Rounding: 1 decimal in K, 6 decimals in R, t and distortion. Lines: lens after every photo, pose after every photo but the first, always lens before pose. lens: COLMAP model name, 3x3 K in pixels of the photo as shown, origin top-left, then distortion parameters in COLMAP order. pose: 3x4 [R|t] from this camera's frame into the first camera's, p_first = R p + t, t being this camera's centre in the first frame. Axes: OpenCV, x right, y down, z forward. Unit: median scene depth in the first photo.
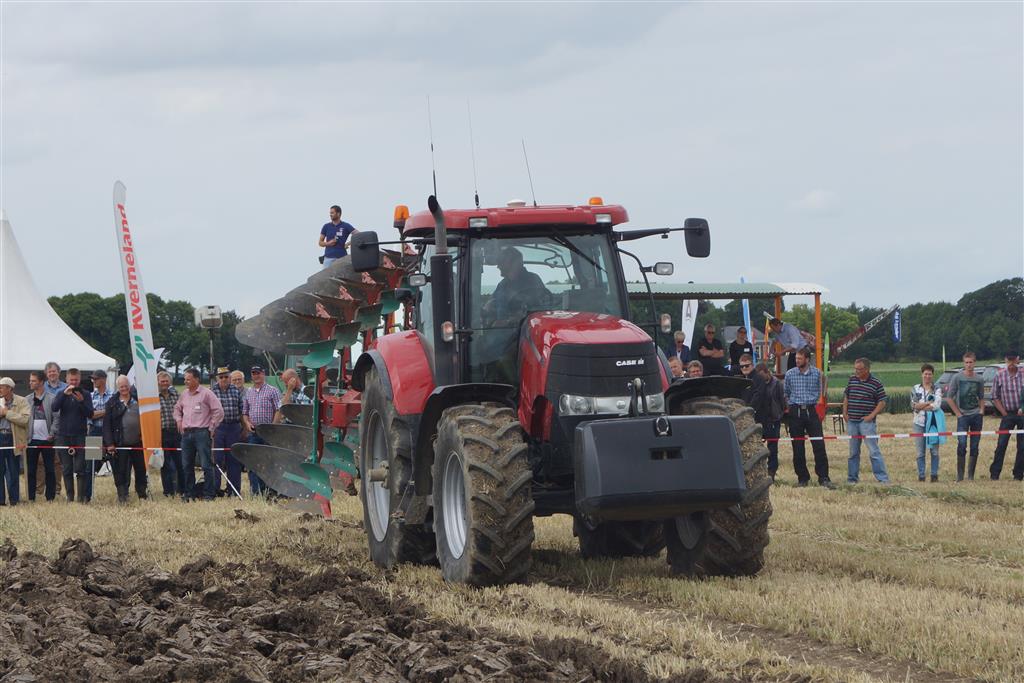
lens RADIAL K [[3571.1, 0, 511.9], [0, 3571.1, 340.9], [0, 0, 1]] dist [-0.485921, 0.000000]
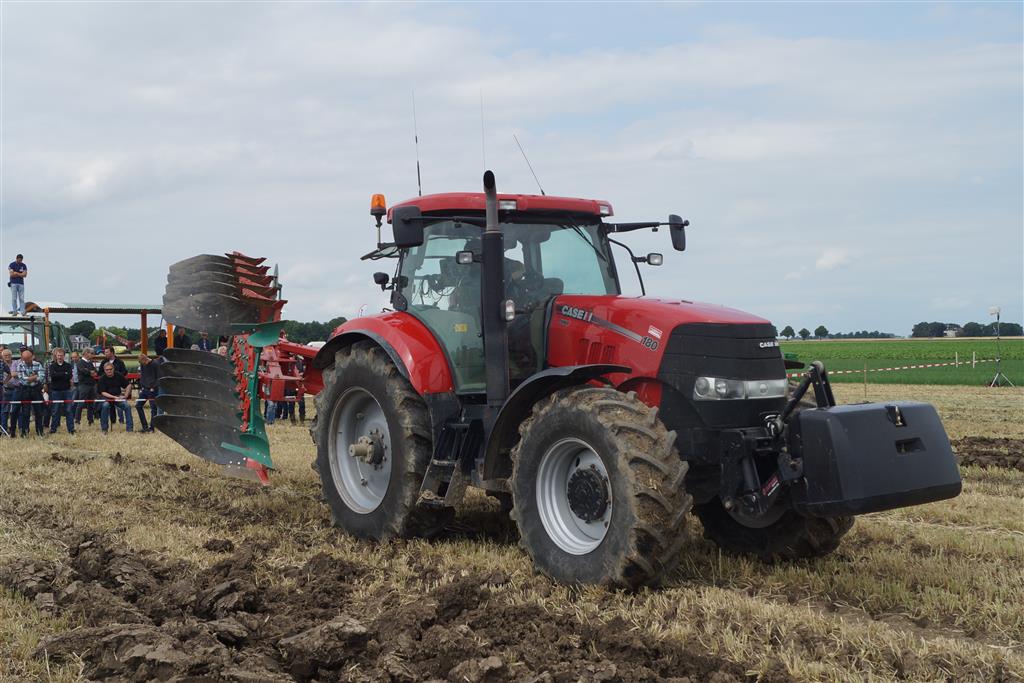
lens RADIAL K [[1318.5, 0, 511.9], [0, 1318.5, 343.8], [0, 0, 1]] dist [-0.118427, 0.000000]
pose [[0.915224, 0.015890, 0.402632, -0.157305], [-0.015417, 0.999871, -0.004417, 0.007818], [-0.402650, -0.002165, 0.915351, 0.652421]]
